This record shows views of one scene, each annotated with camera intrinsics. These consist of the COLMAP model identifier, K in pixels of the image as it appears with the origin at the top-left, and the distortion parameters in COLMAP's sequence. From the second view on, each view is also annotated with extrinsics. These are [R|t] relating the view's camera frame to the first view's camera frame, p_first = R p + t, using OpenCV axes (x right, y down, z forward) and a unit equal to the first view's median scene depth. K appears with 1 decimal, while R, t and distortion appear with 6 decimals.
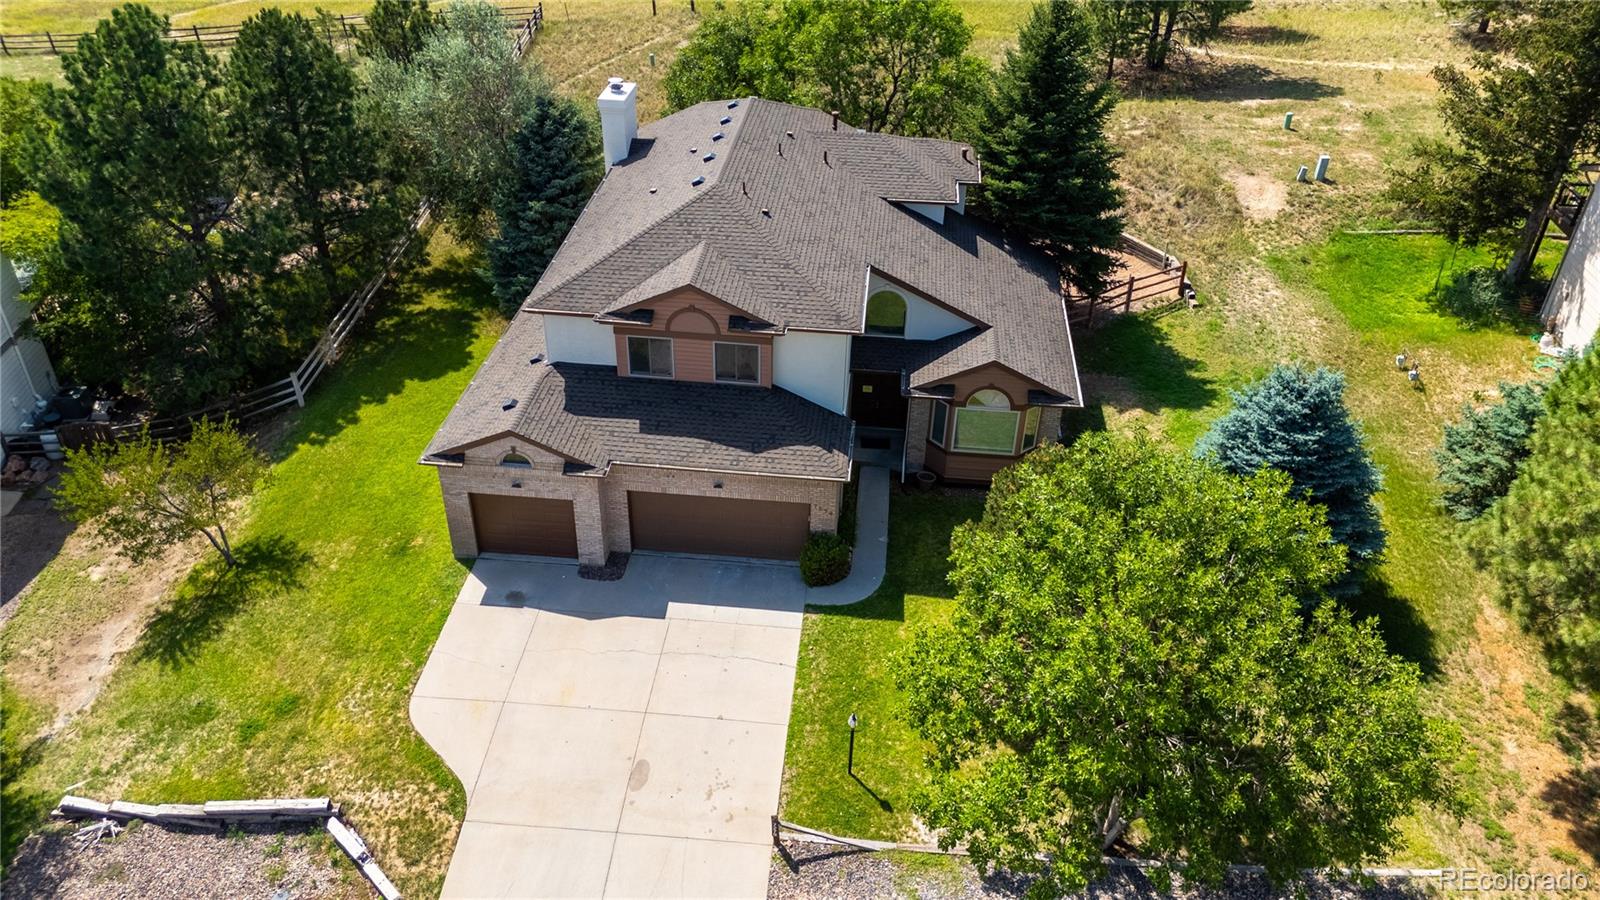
lens RADIAL K [[1184.6, 0, 799.2], [0, 1184.6, 446.2], [0, 0, 1]] dist [0.075108, -0.045292]
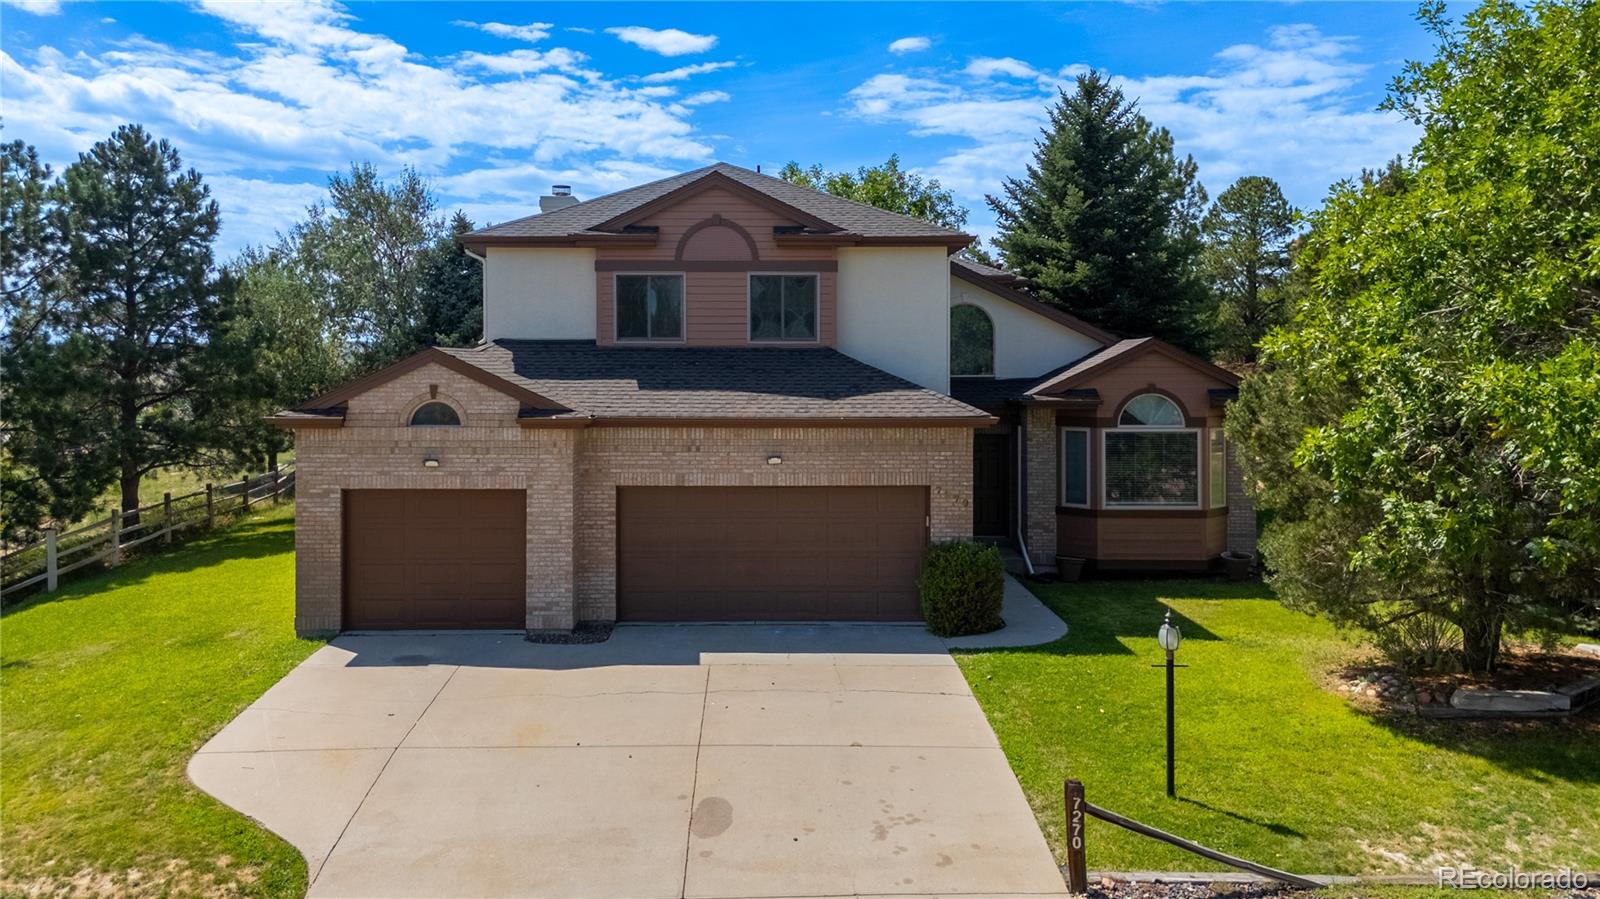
lens RADIAL K [[1275.4, 0, 741.6], [0, 1275.4, 364.3], [0, 0, 1]] dist [0.037752, -0.013710]
pose [[0.996061, -0.021268, 0.086083, -0.138432], [0.065657, 0.829388, -0.554802, 0.347006], [-0.059597, 0.558268, 0.827517, 0.445246]]
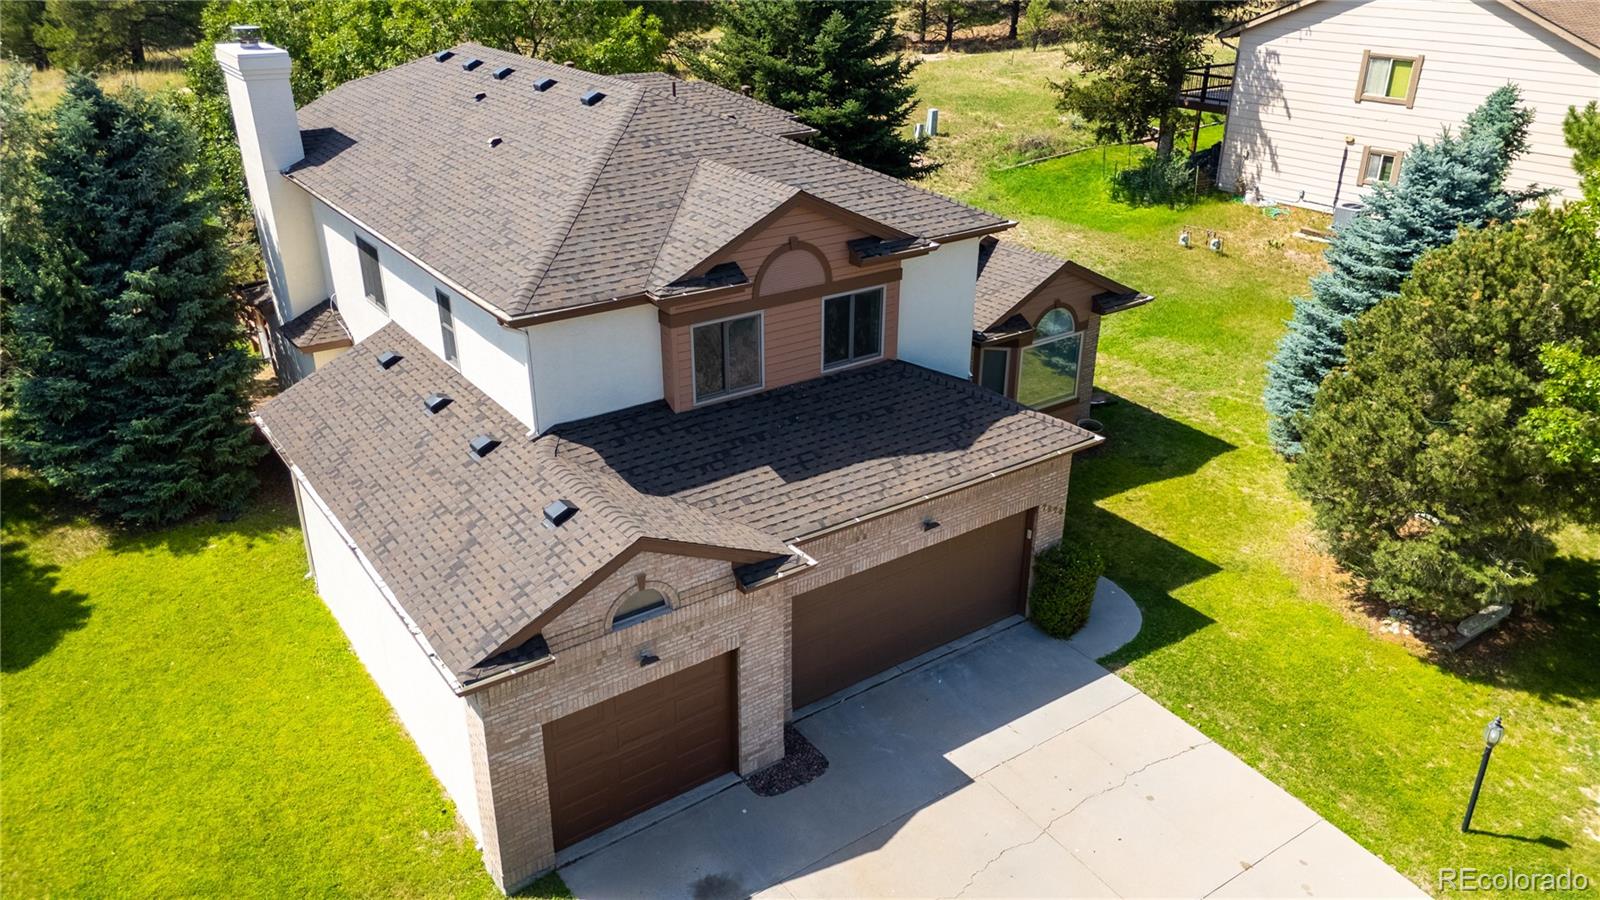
lens RADIAL K [[1184.6, 0, 798.1], [0, 1184.6, 448.4], [0, 0, 1]] dist [0.075108, -0.045292]
pose [[0.755637, -0.289946, 0.587320, -0.443182], [0.374951, 0.926710, -0.024912, -0.010700], [-0.537052, 0.239041, 0.808971, 0.559032]]
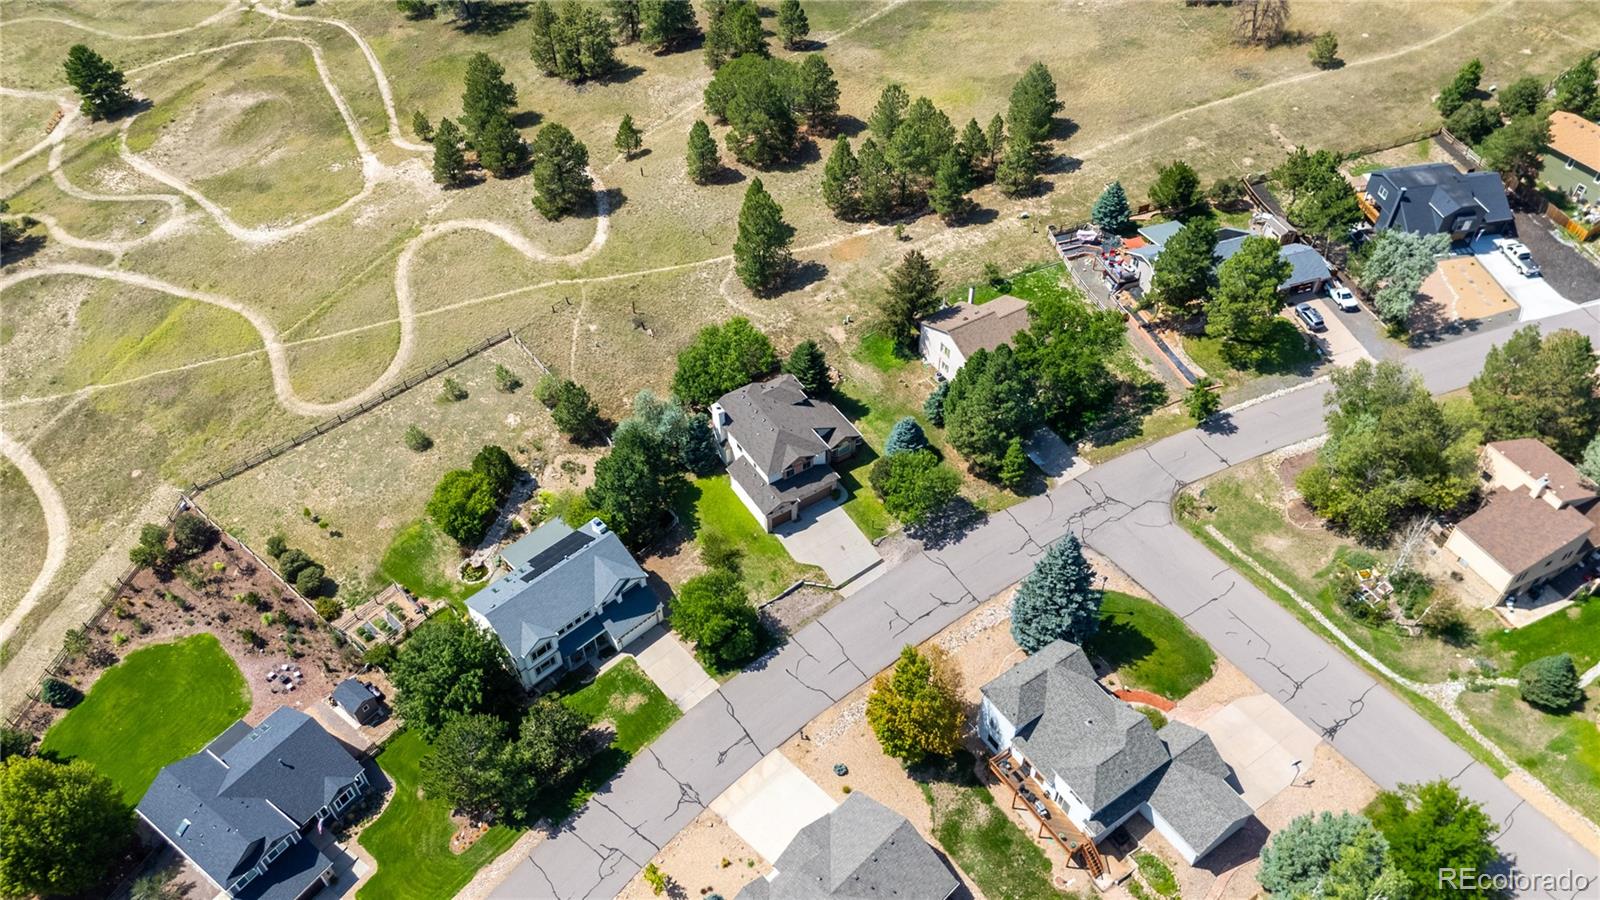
lens RADIAL K [[1184.6, 0, 798.2], [0, 1184.6, 448.1], [0, 0, 1]] dist [0.075108, -0.045292]
pose [[0.787133, -0.461804, 0.408850, -1.928363], [0.368074, 0.883605, 0.289420, -1.474182], [-0.494917, -0.077326, 0.865493, -2.945037]]
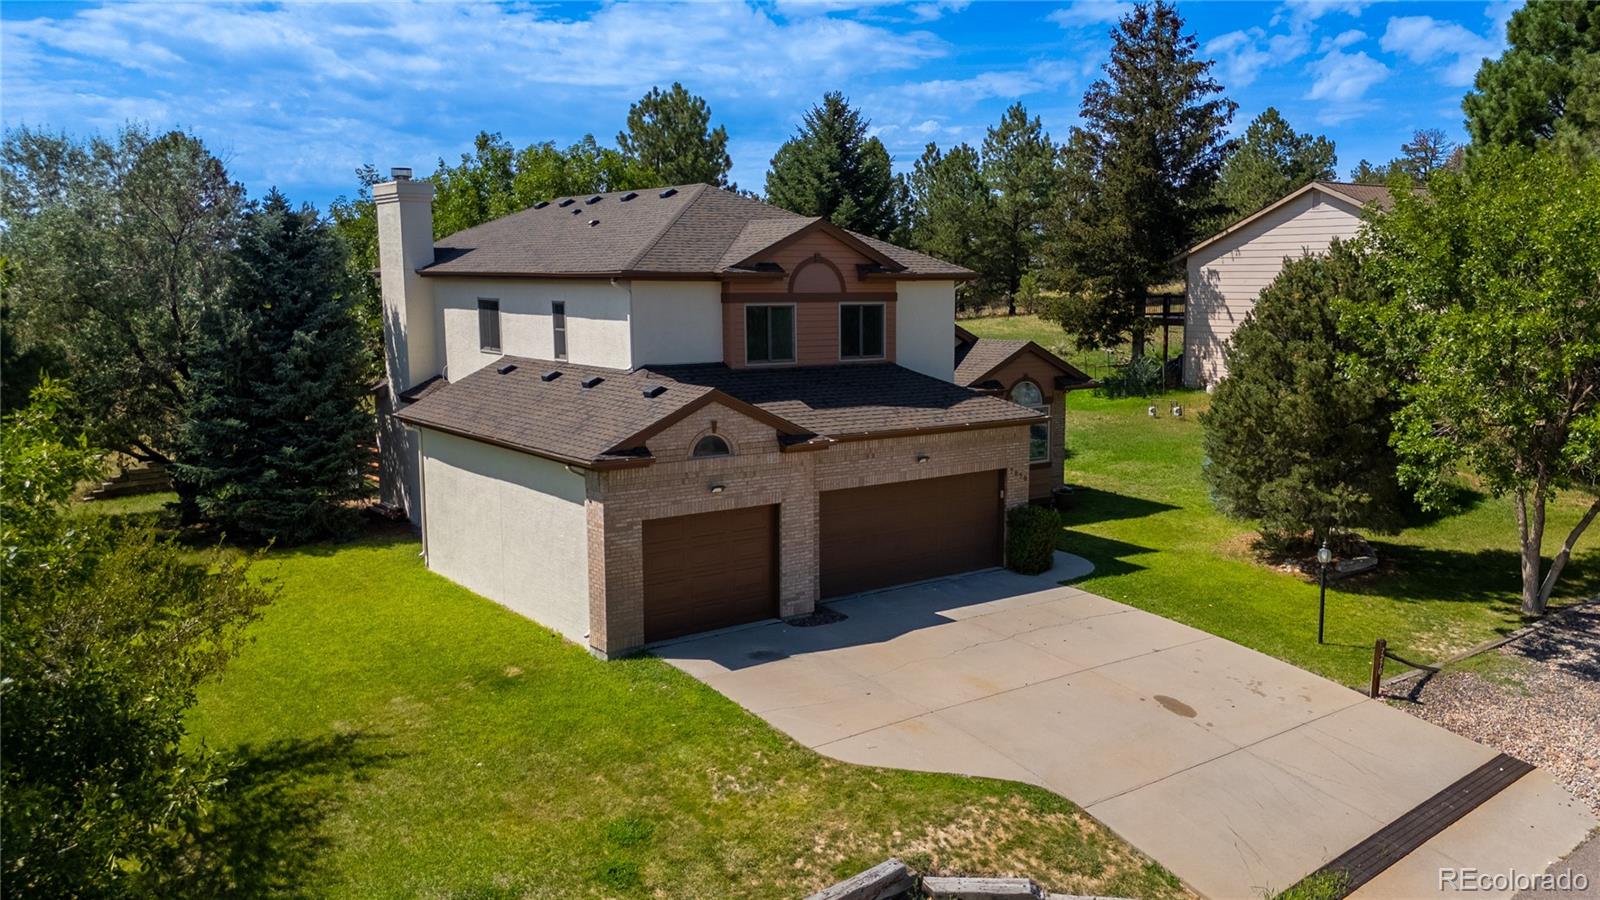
lens RADIAL K [[1313.1, 0, 878.8], [0, 1313.1, 442.7], [0, 0, 1]] dist [0.041389, -0.025791]
pose [[0.720689, -0.107201, 0.684920, -0.665696], [0.395884, 0.874681, -0.279657, 0.249628], [-0.569107, 0.472695, 0.672812, 0.441157]]
